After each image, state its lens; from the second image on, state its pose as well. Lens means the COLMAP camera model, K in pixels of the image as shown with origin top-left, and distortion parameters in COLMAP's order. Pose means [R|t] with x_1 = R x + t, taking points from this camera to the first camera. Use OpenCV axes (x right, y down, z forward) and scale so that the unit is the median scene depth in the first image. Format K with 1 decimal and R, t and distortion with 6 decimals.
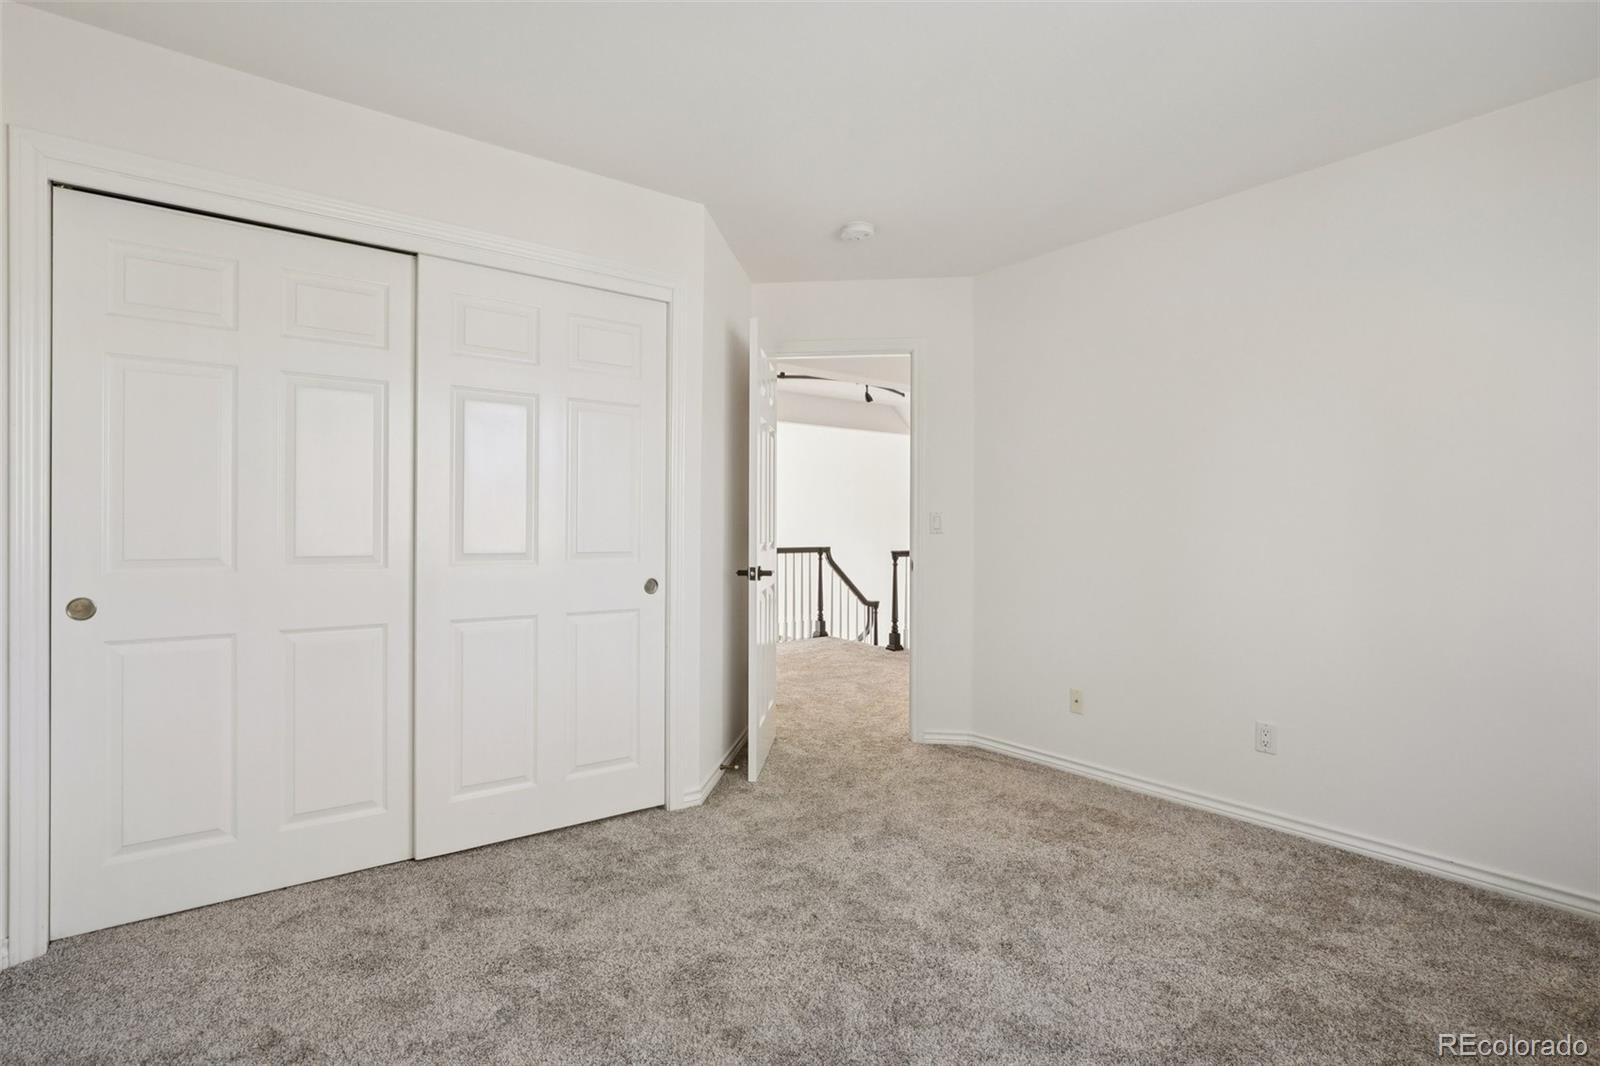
lens RADIAL K [[789.6, 0, 800.0], [0, 789.6, 533.0], [0, 0, 1]] dist [-0.028711, 0.000545]
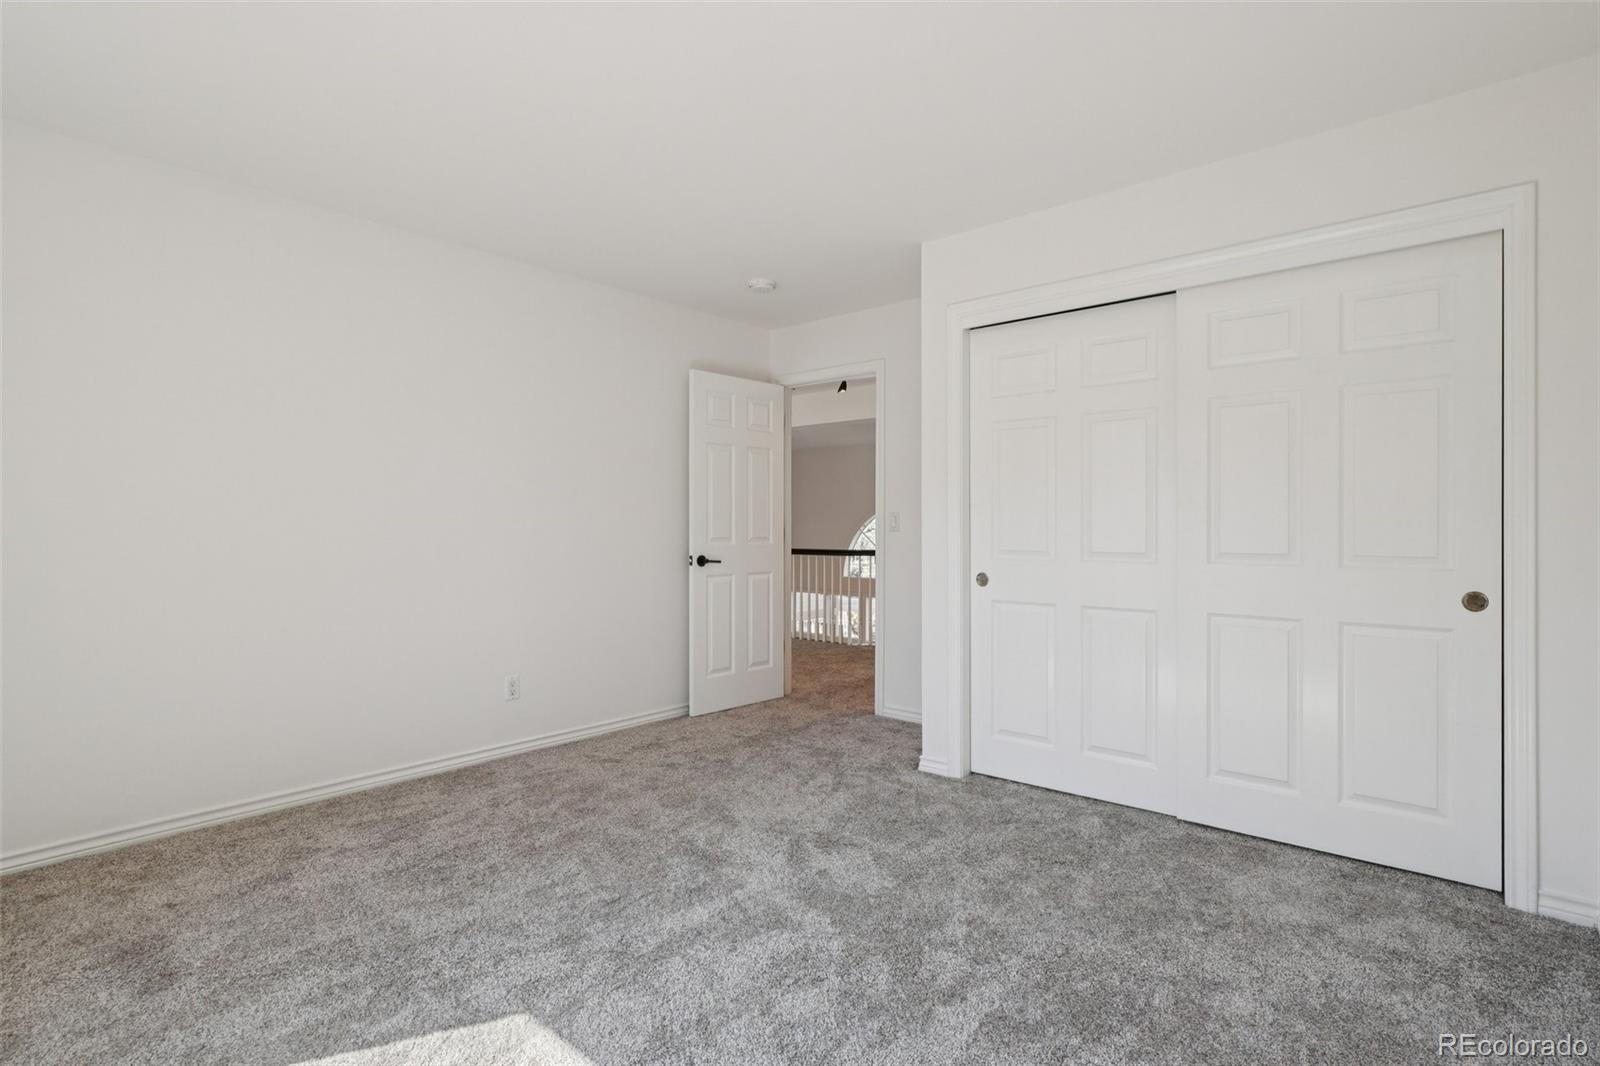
lens RADIAL K [[789.6, 0, 800.0], [0, 789.6, 533.0], [0, 0, 1]] dist [-0.028711, 0.000545]
pose [[0.166976, 0.000568, -0.985961, 0.678999], [0.000798, 0.999999, 0.000711, -0.003428], [0.985961, -0.000905, 0.166975, 0.322432]]
